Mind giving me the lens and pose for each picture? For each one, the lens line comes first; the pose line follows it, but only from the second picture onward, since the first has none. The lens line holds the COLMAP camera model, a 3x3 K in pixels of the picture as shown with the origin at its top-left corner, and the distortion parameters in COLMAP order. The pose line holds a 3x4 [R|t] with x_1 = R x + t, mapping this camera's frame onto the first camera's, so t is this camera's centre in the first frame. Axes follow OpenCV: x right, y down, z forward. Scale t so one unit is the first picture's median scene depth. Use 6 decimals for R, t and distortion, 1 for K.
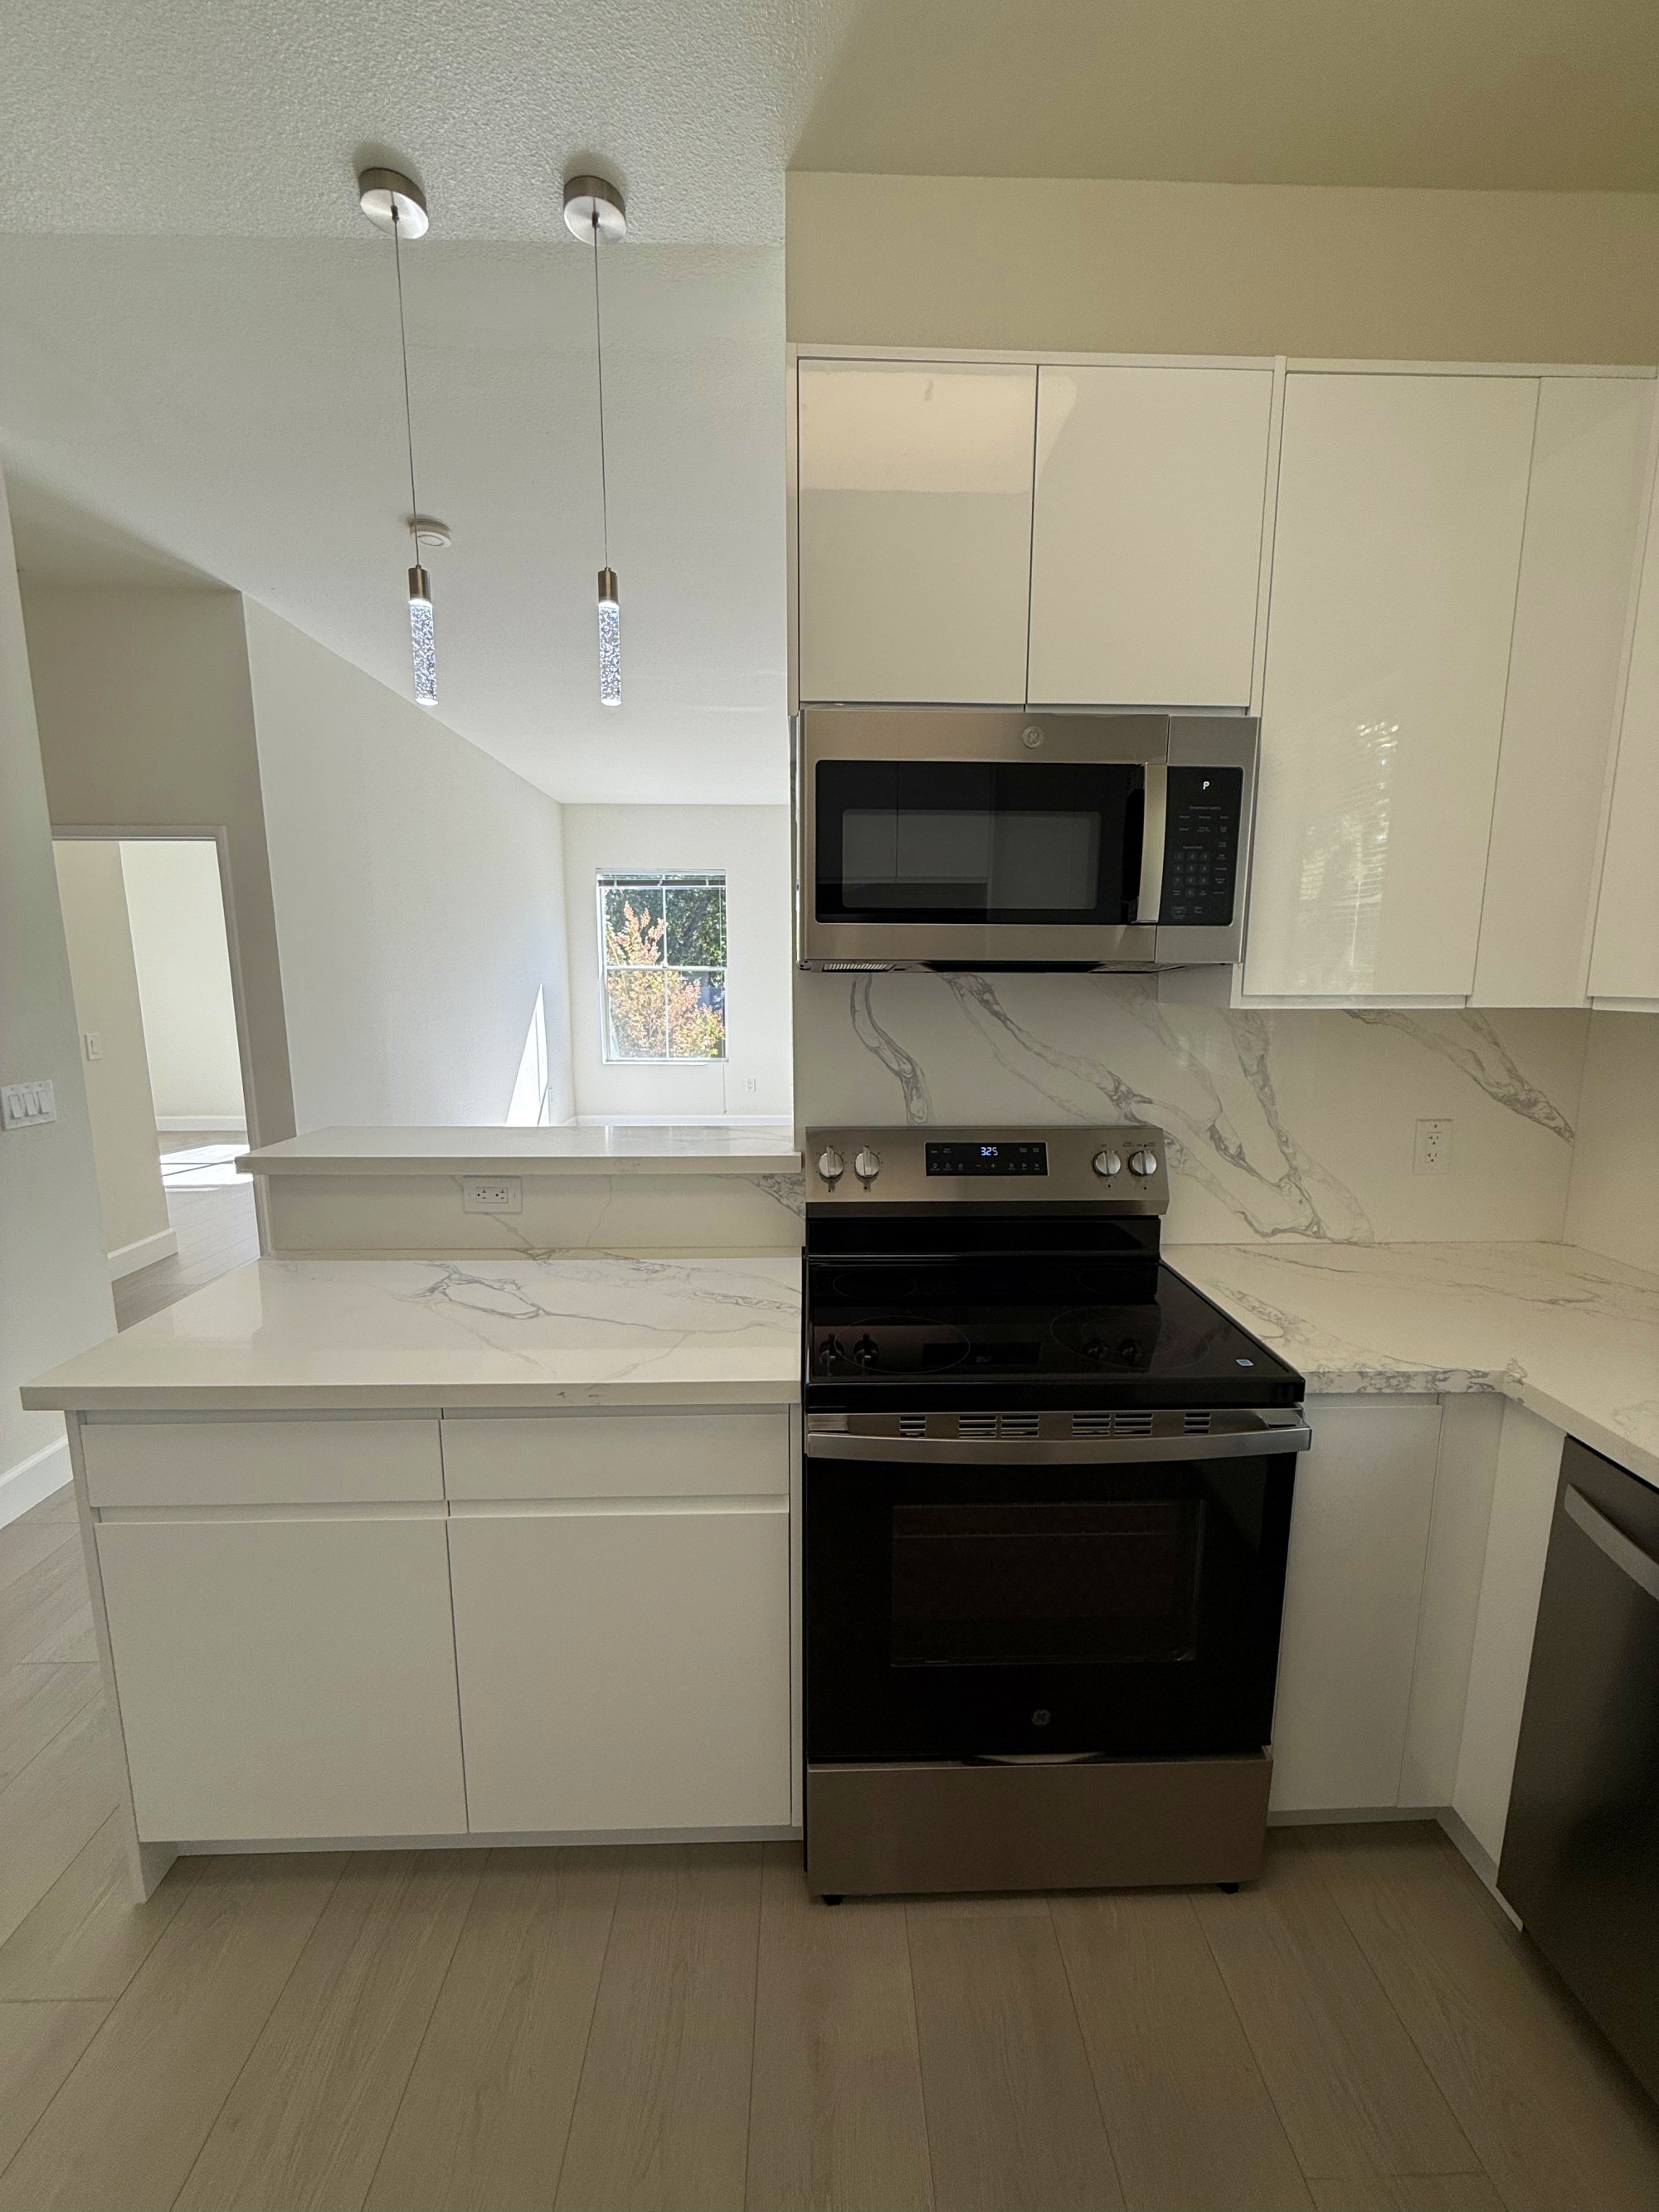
lens RADIAL K [[875.8, 0, 834.6], [0, 875.8, 1108.1], [0, 0, 1]] dist [-0.000433, -0.000053]
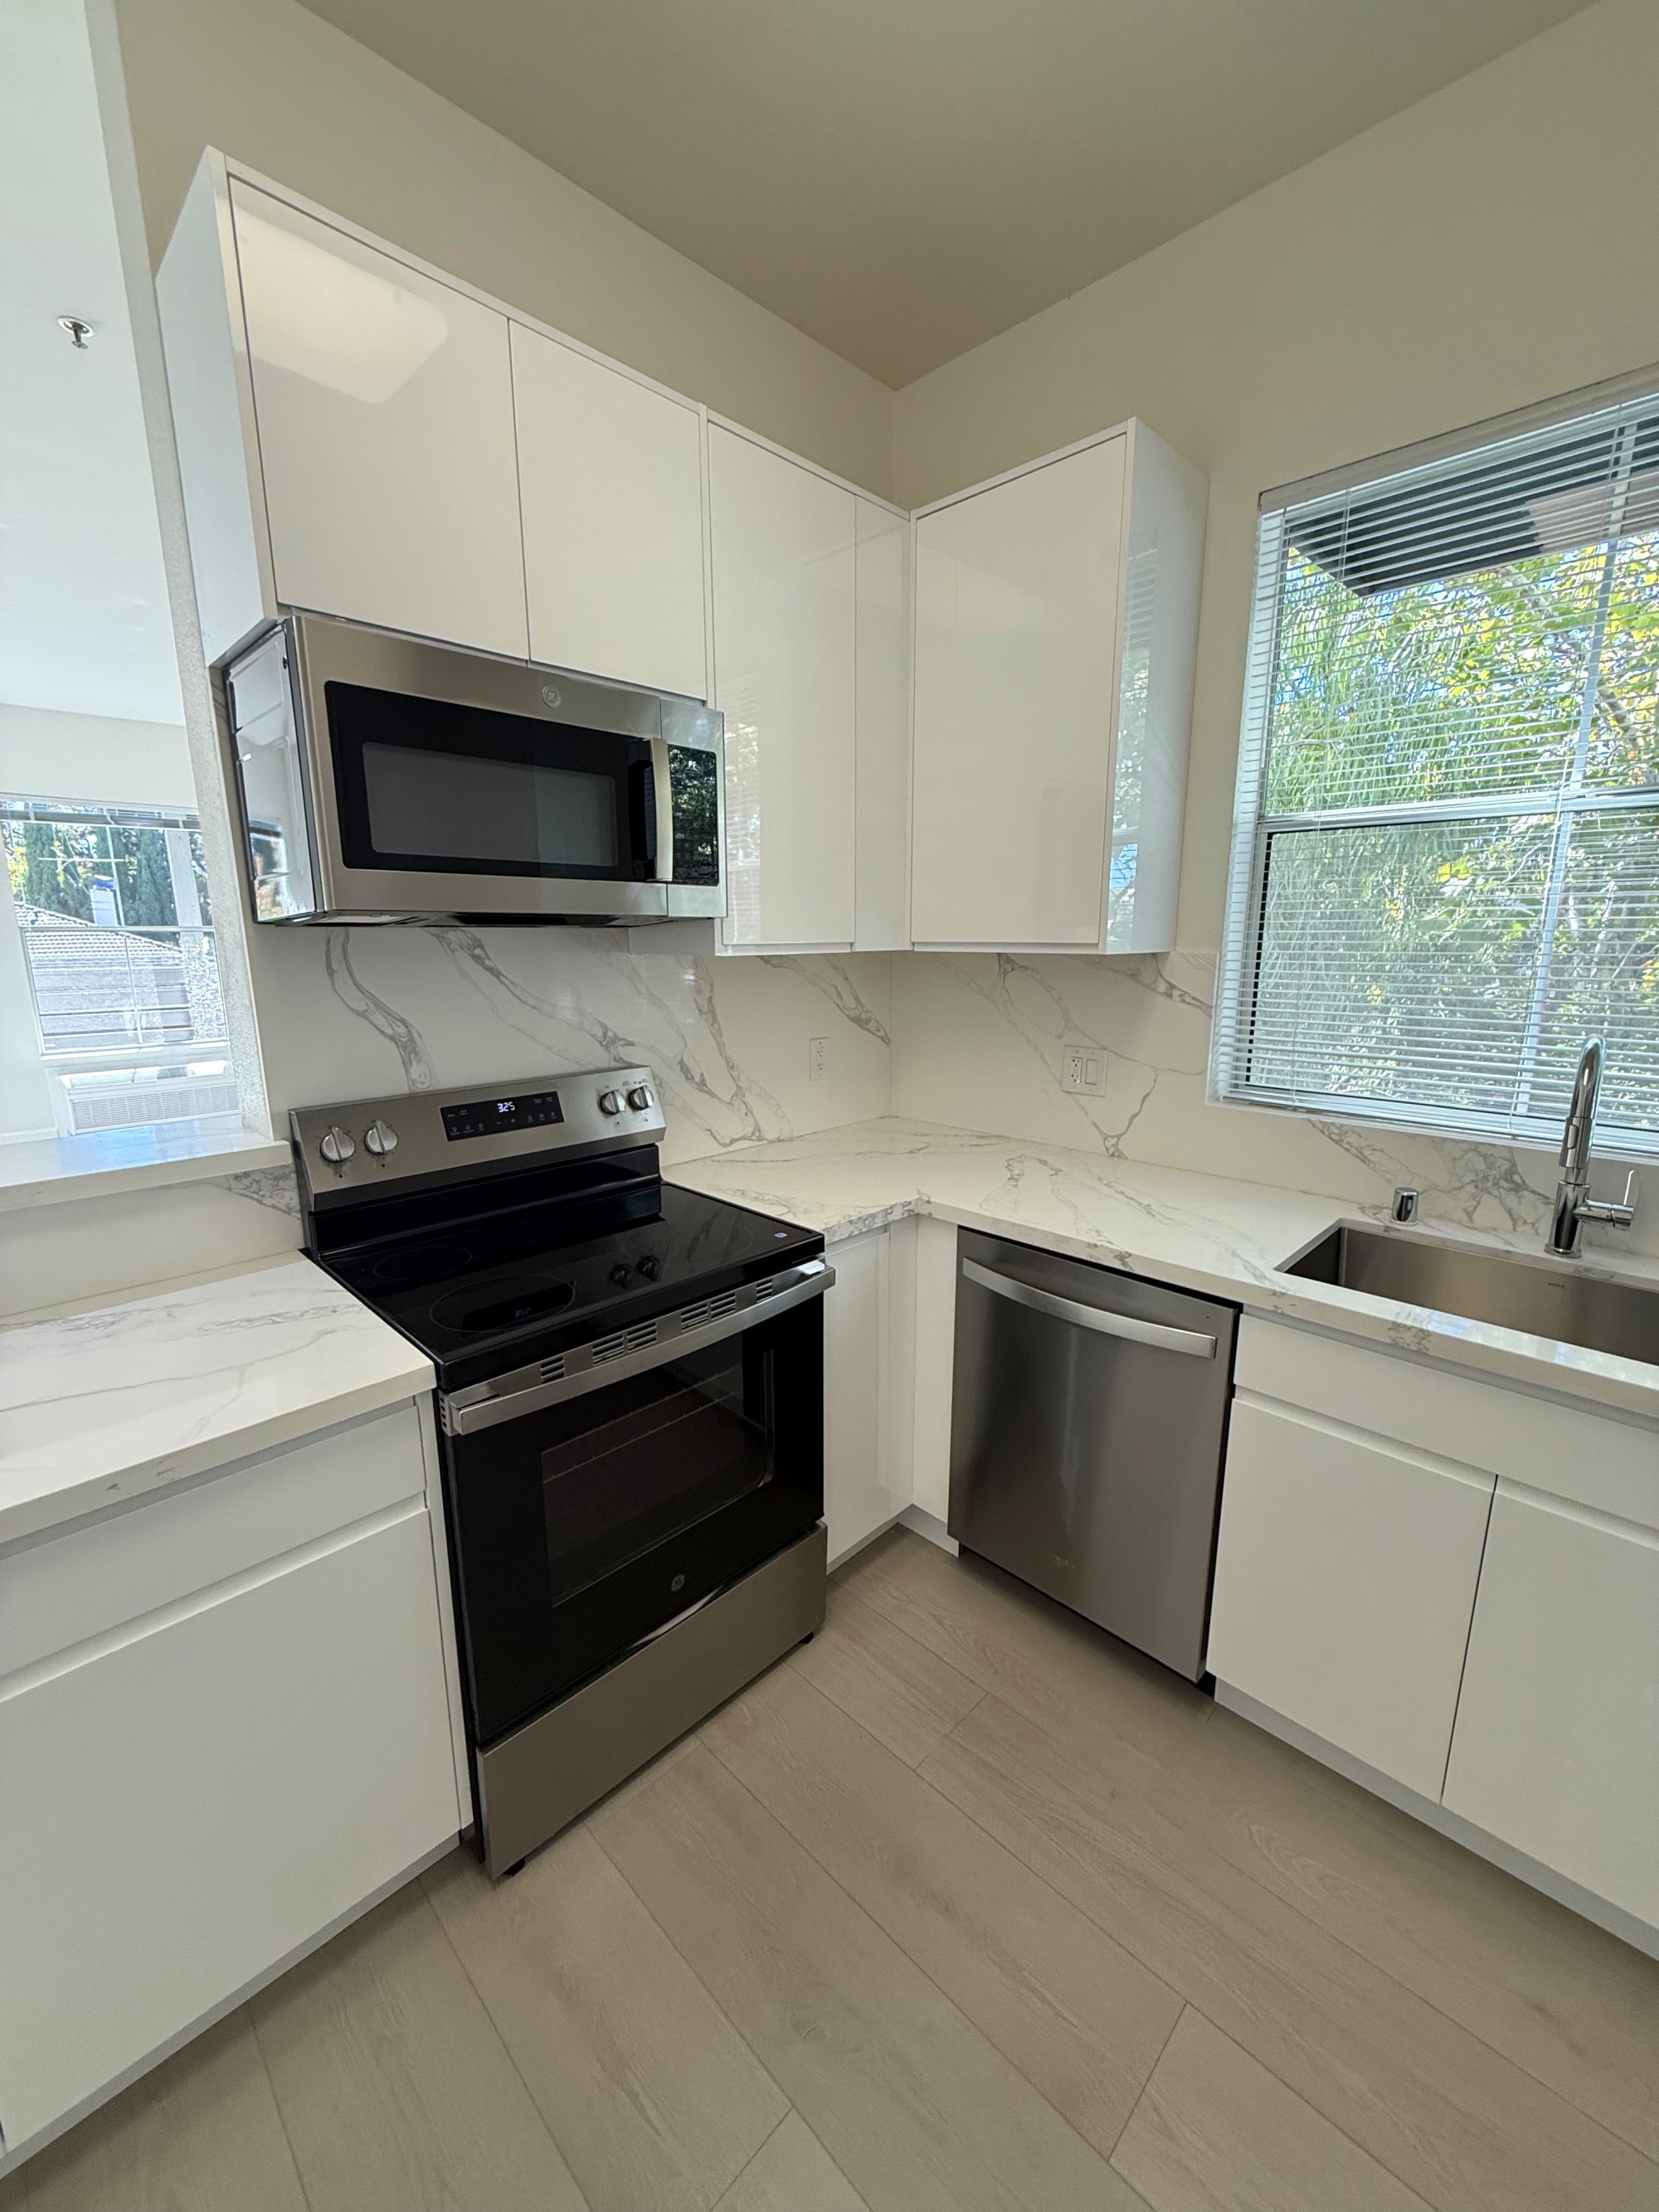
lens RADIAL K [[877.3, 0, 829.5], [0, 877.3, 1106.0], [0, 0, 1]] dist [0.000887, 0.000177]
pose [[0.723361, -0.138951, 0.676344, -0.253775], [0.110823, 0.990207, 0.084906, 0.004297], [-0.681518, 0.013537, 0.731676, 0.016262]]
